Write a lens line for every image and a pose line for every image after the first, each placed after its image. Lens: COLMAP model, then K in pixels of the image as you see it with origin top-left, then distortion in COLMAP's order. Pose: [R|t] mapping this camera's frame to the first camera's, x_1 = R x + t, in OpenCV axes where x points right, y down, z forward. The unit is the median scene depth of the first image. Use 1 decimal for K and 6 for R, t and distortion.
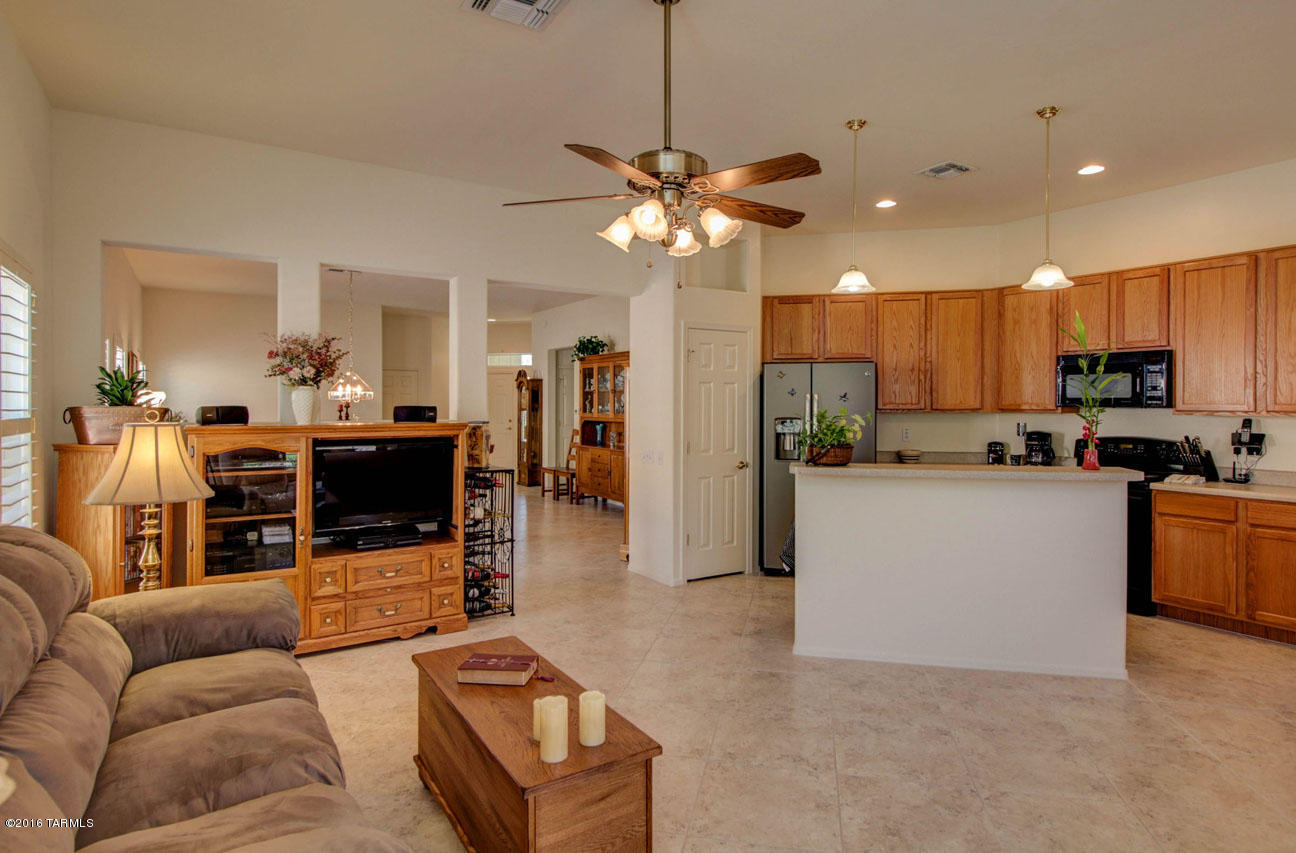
lens RADIAL K [[687.9, 0, 672.1], [0, 687.9, 421.0], [0, 0, 1]] dist [0.012258, -0.005277]
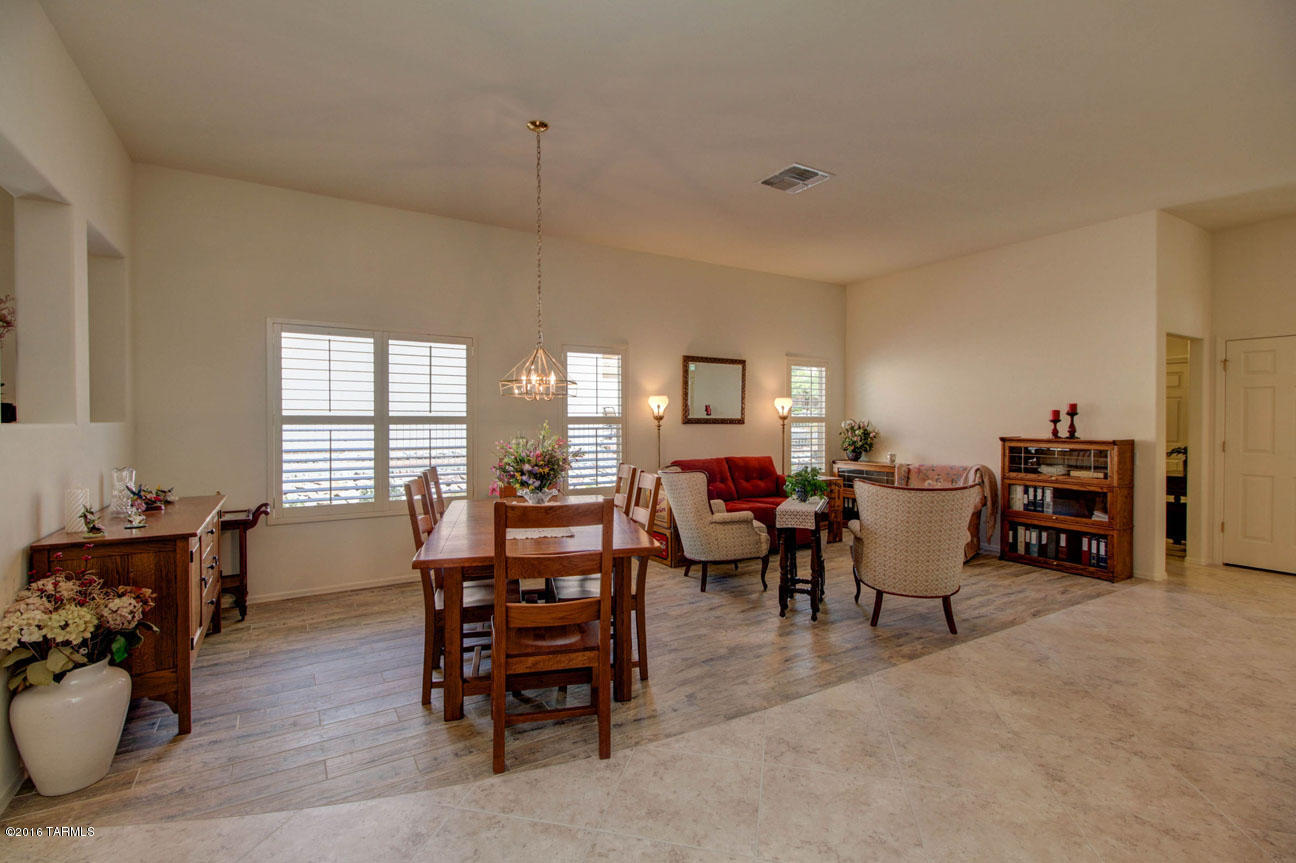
lens RADIAL K [[594.3, 0, 649.5], [0, 594.3, 421.8], [0, 0, 1]] dist [0.022508, -0.009626]
pose [[-0.041528, 0.003967, -0.999129, 0.056871], [-0.025152, 0.999671, 0.005014, -0.015080], [0.998821, 0.025339, -0.041414, 1.274597]]
